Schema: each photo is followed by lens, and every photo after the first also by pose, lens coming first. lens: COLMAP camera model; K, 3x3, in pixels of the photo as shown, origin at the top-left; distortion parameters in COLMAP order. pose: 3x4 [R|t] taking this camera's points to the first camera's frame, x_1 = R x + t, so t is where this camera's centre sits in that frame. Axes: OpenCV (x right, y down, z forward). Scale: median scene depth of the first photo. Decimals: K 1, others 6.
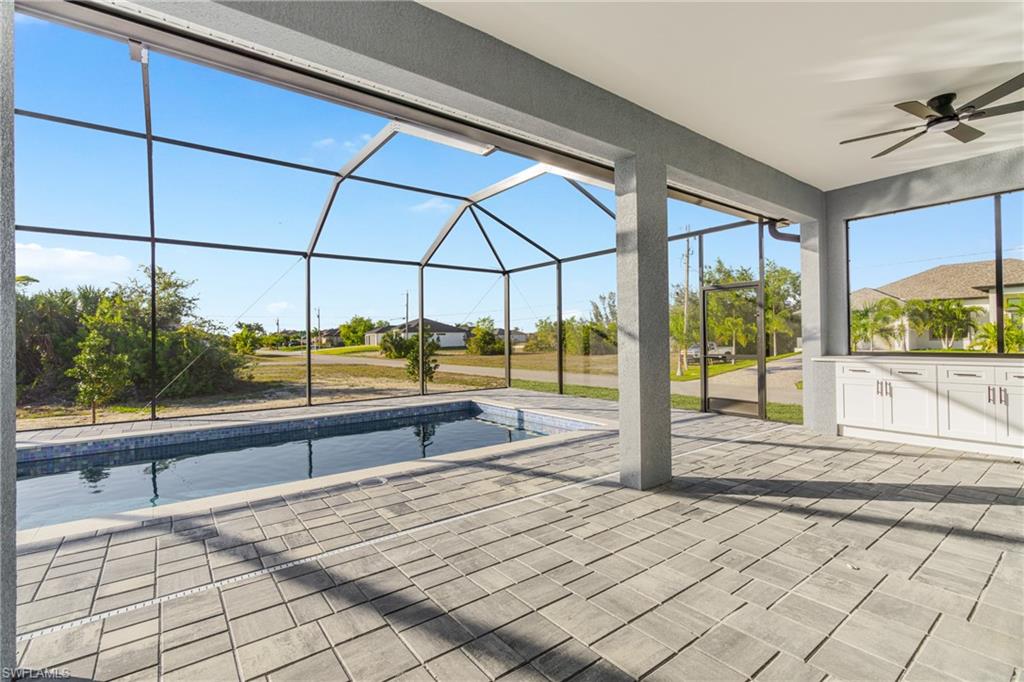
lens RADIAL K [[463.5, 0, 506.3], [0, 463.5, 334.6], [0, 0, 1]] dist [-0.002708, -0.000621]
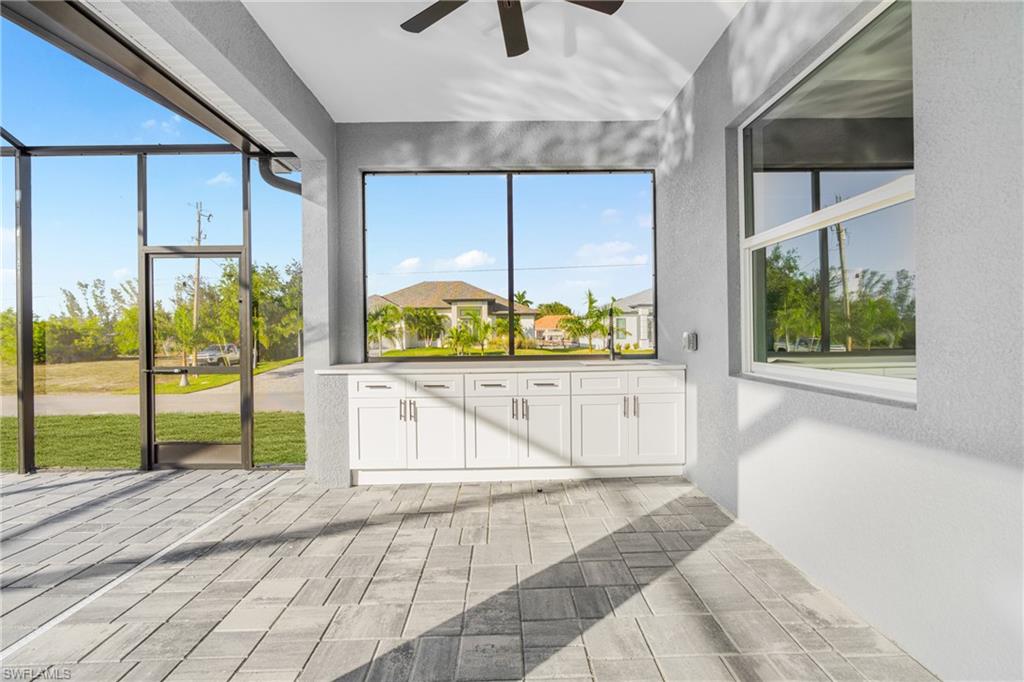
lens RADIAL K [[463.5, 0, 506.3], [0, 463.5, 334.6], [0, 0, 1]] dist [-0.002708, -0.000621]
pose [[0.590992, 0.005588, 0.806658, 0.250270], [-0.003799, 0.999984, -0.004145, 0.003569], [-0.806669, -0.000615, 0.591003, 0.343993]]
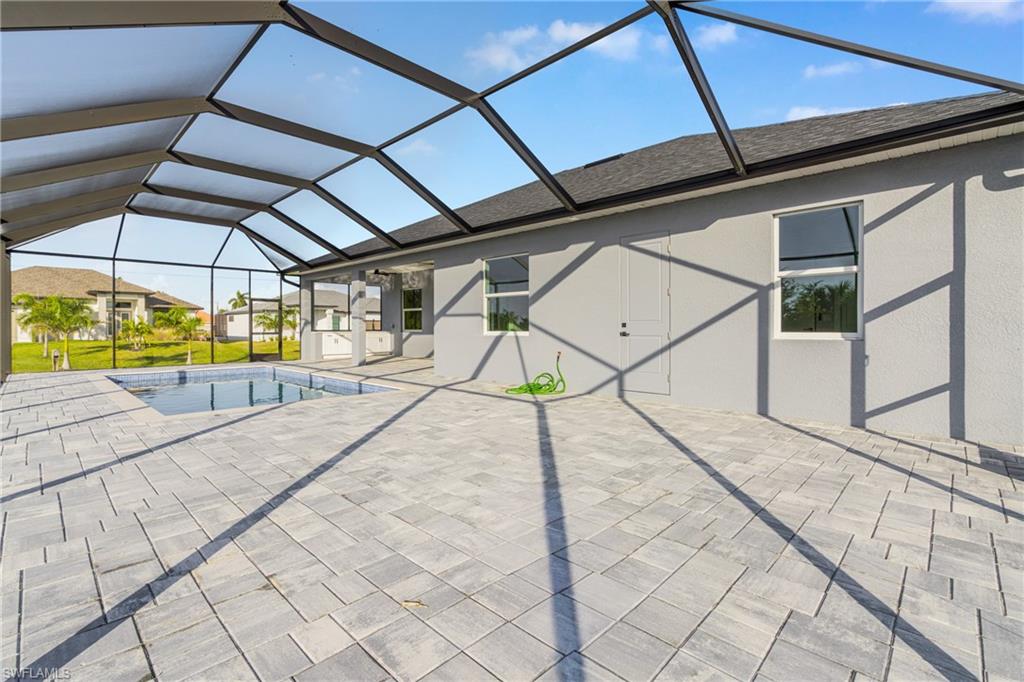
lens RADIAL K [[463.5, 0, 506.3], [0, 463.5, 334.6], [0, 0, 1]] dist [-0.002708, -0.000621]
pose [[-0.152197, 0.001564, 0.988349, -1.825792], [-0.008383, 0.999961, -0.002873, 0.053237], [-0.988315, -0.008722, -0.152178, 0.245407]]
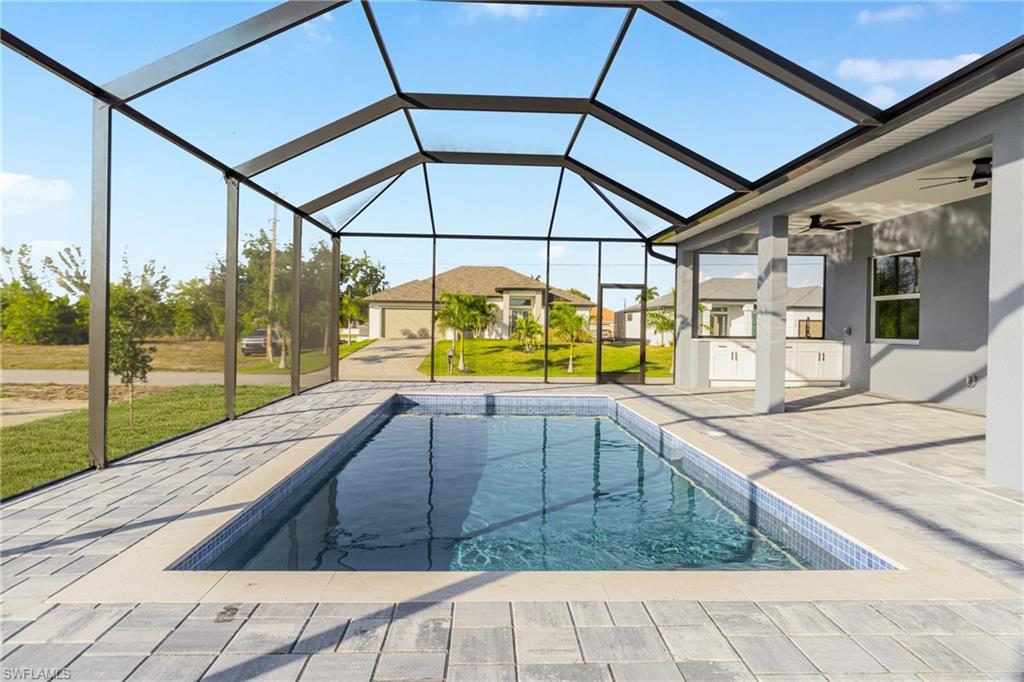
lens RADIAL K [[591.0, 0, 512.8], [0, 591.0, 328.1], [0, 0, 1]] dist [0.001691, 0.001313]
pose [[0.564839, 0.021581, 0.824919, -1.111725], [-0.033042, 0.999448, -0.003523, 0.033875], [-0.824539, -0.025267, 0.565240, 0.313998]]
